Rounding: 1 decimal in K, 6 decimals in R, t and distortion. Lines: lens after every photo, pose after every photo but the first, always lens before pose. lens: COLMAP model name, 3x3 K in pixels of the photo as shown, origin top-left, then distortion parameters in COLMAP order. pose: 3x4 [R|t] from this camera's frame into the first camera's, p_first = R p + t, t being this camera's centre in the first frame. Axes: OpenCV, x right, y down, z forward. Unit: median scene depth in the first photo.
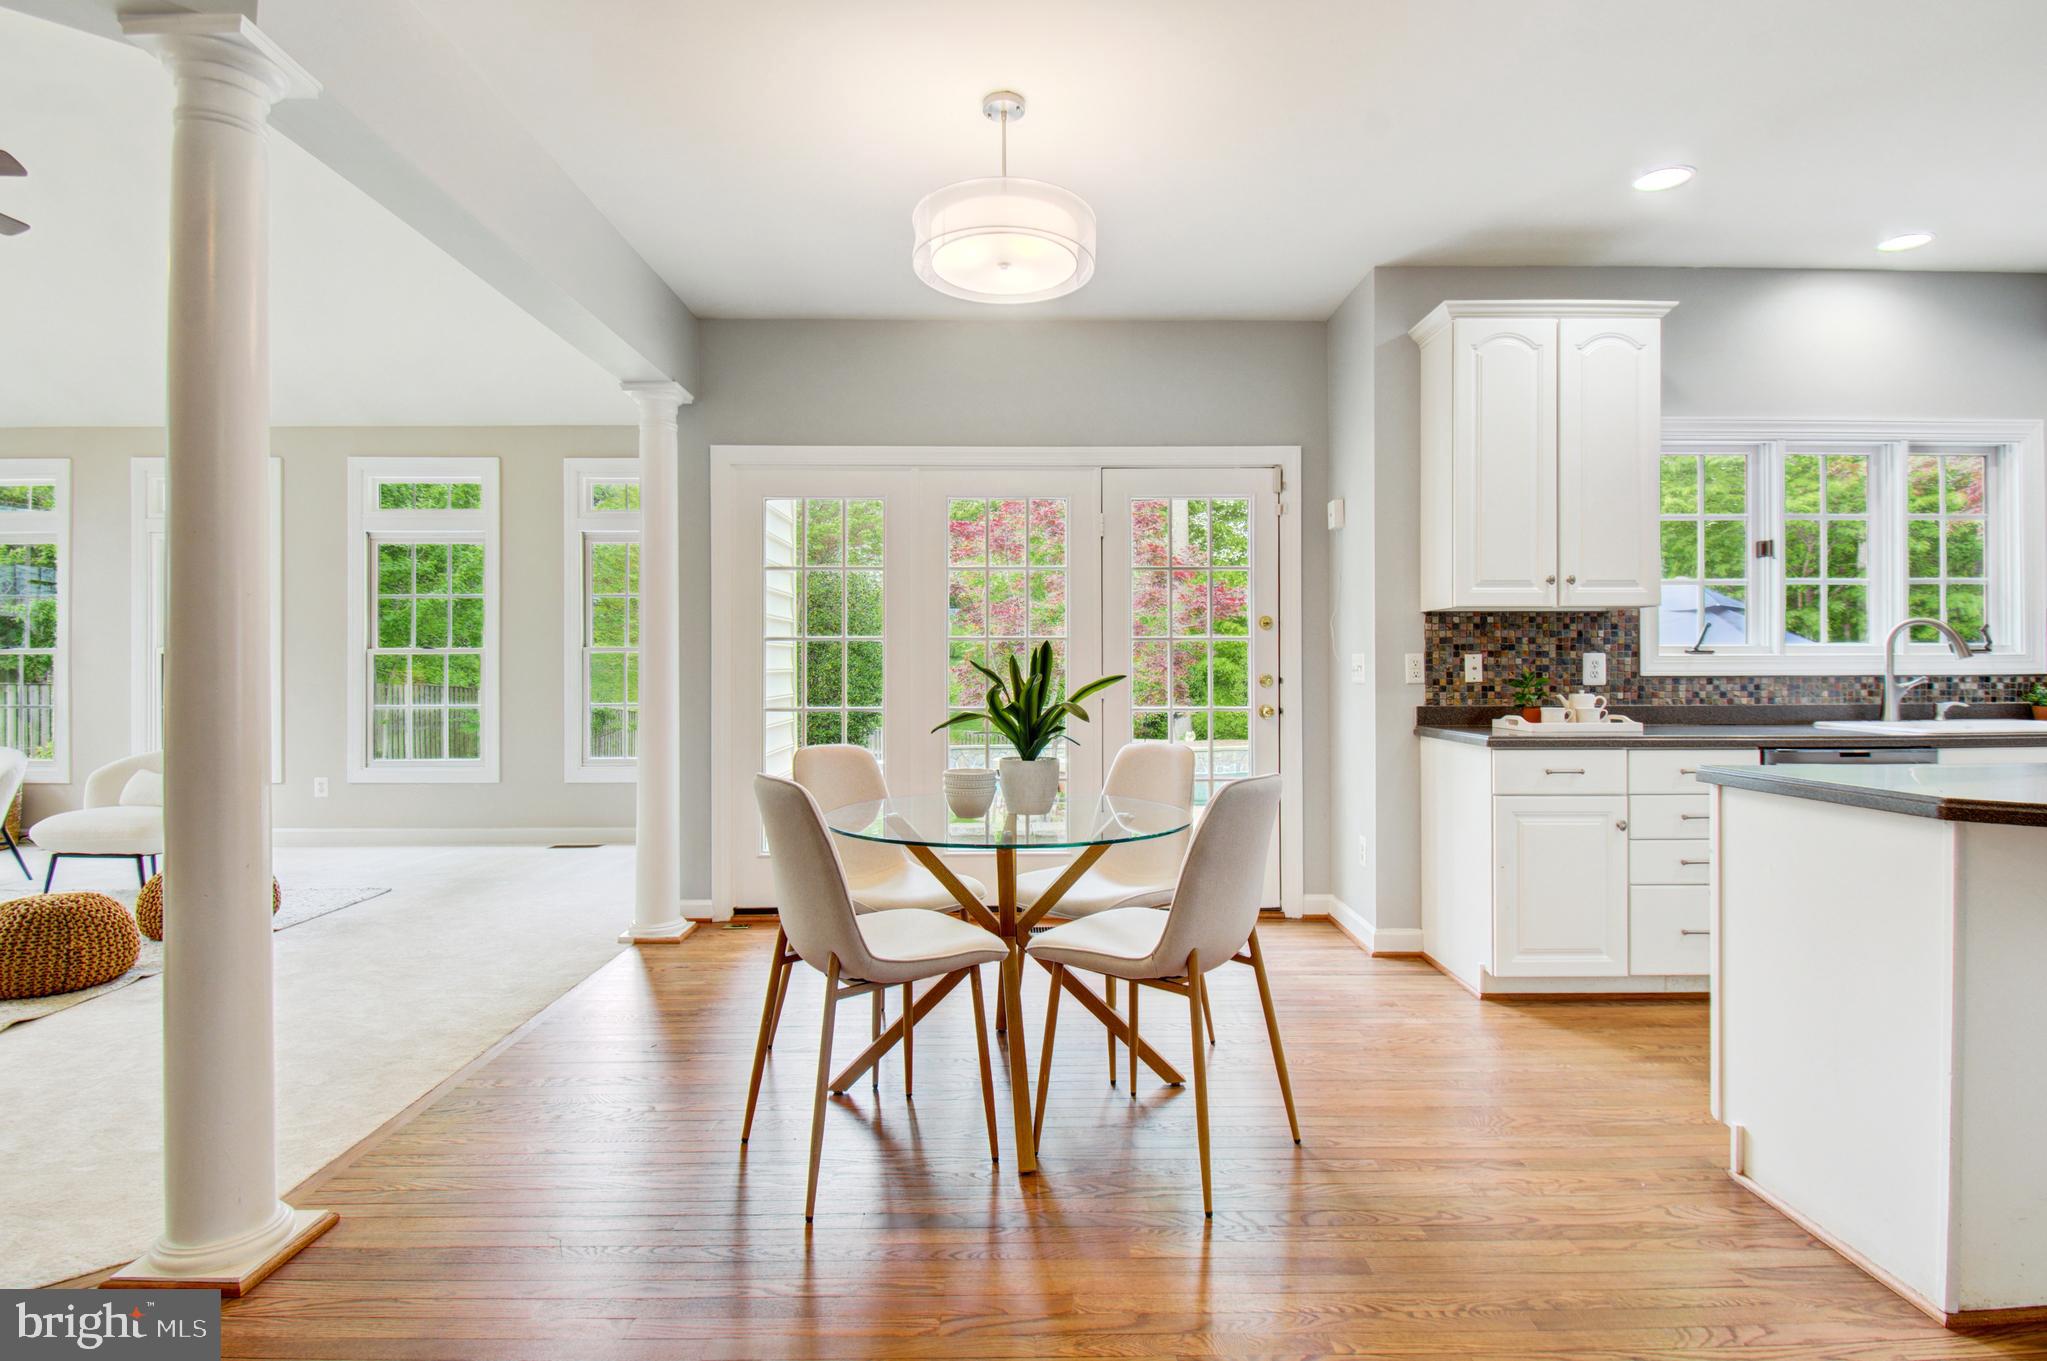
lens RADIAL K [[1012.5, 0, 1006.7], [0, 1012.5, 673.8], [0, 0, 1]] dist [-0.024446, -0.003884]
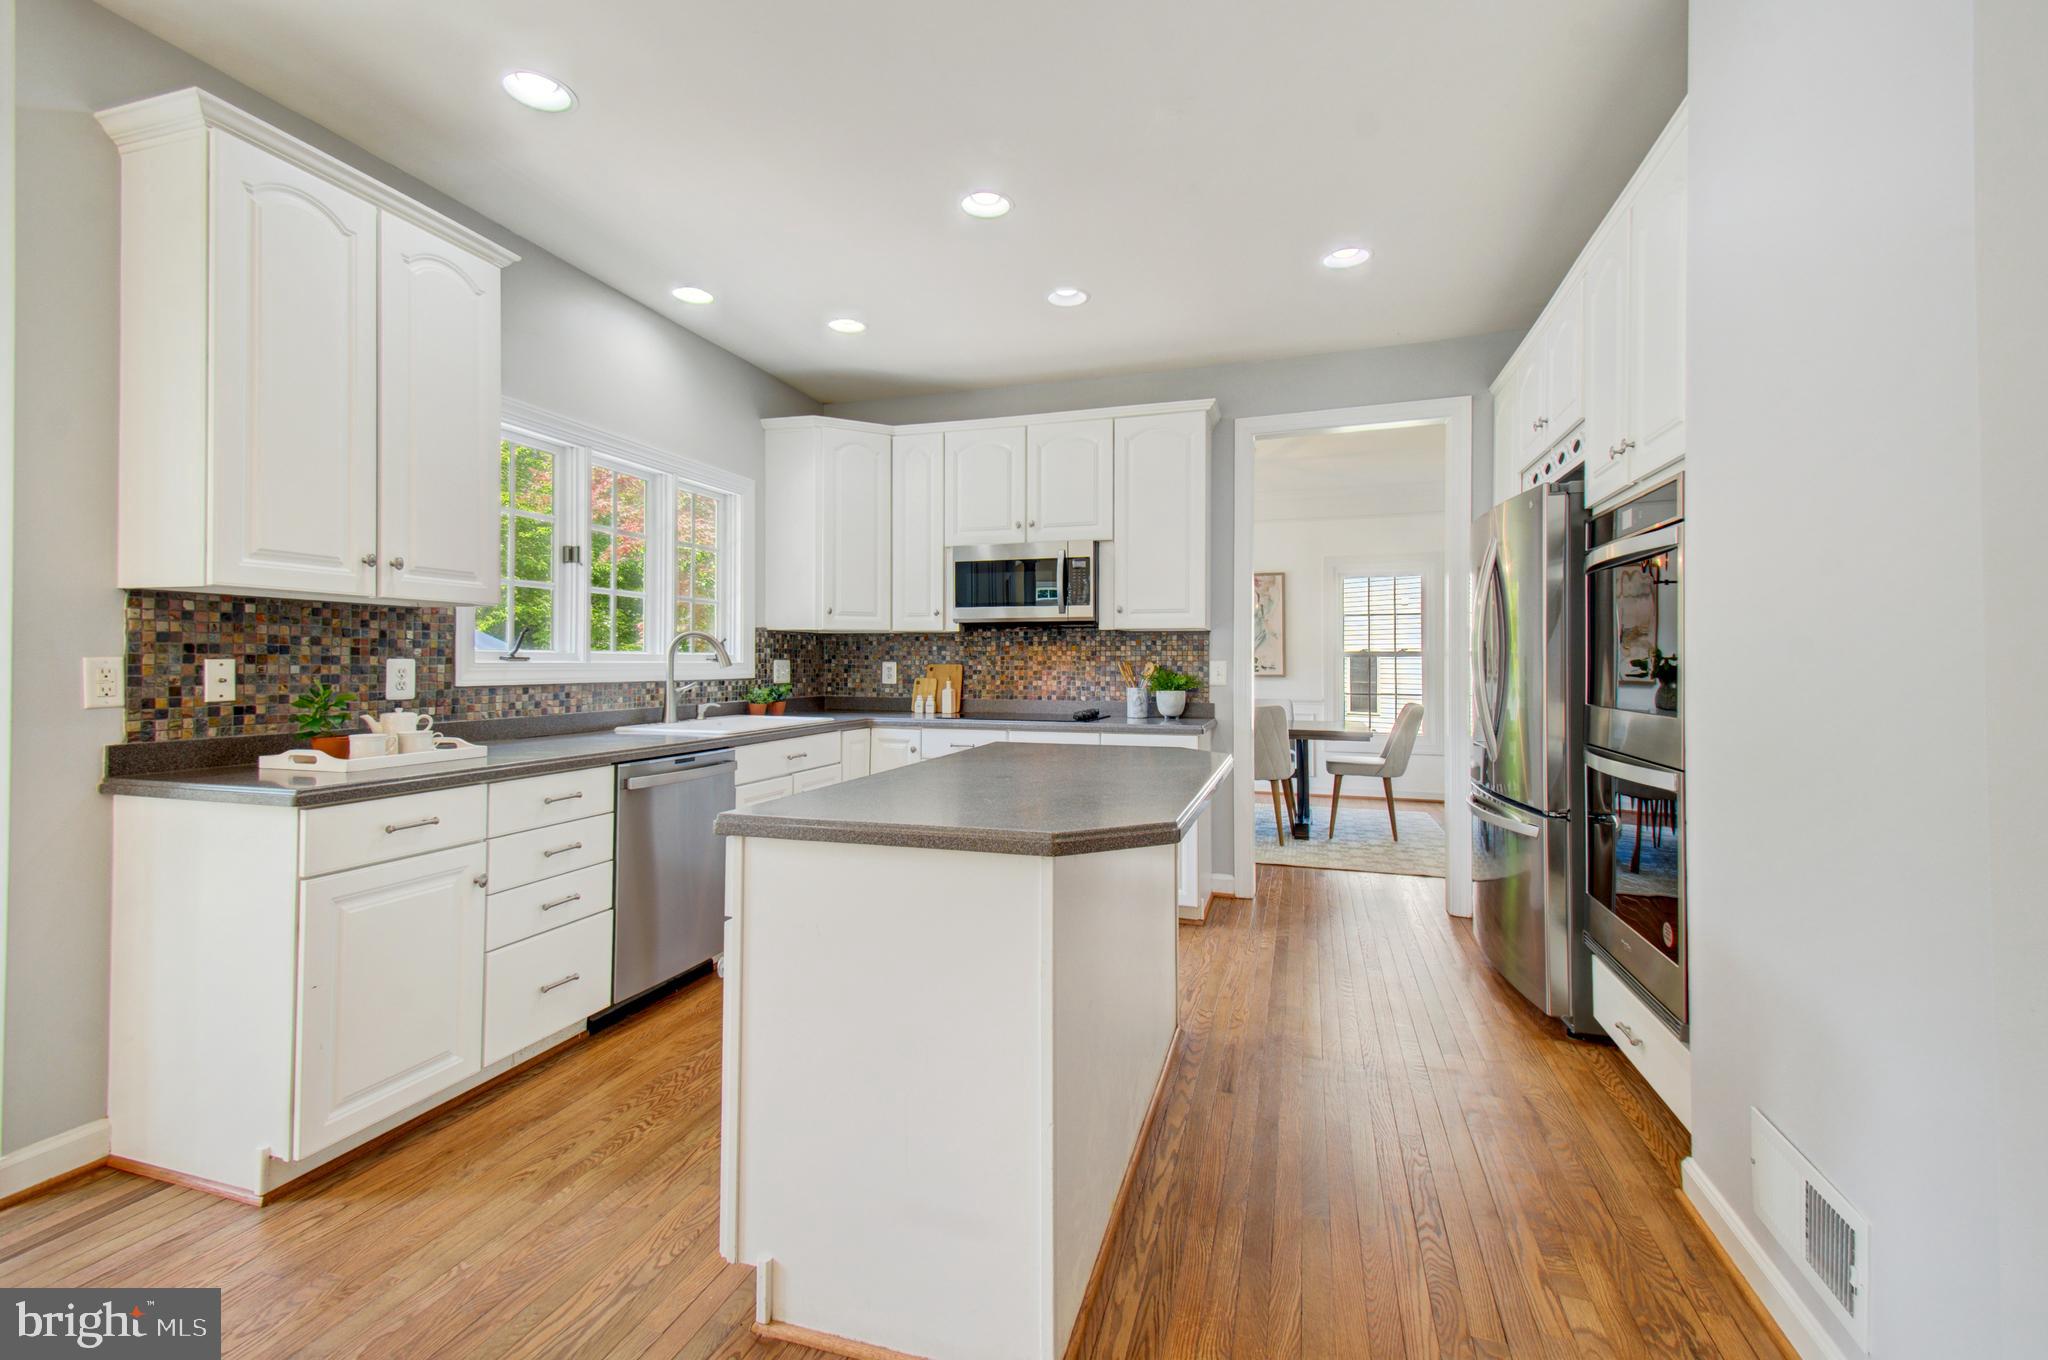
lens RADIAL K [[891.7, 0, 1013.4], [0, 891.7, 652.7], [0, 0, 1]] dist [0.037314, -0.009400]
pose [[0.300297, 0.014623, 0.953734, 0.050029], [0.000238, 0.999881, -0.015406, -0.014395], [-0.953846, 0.004854, 0.300258, 0.325313]]
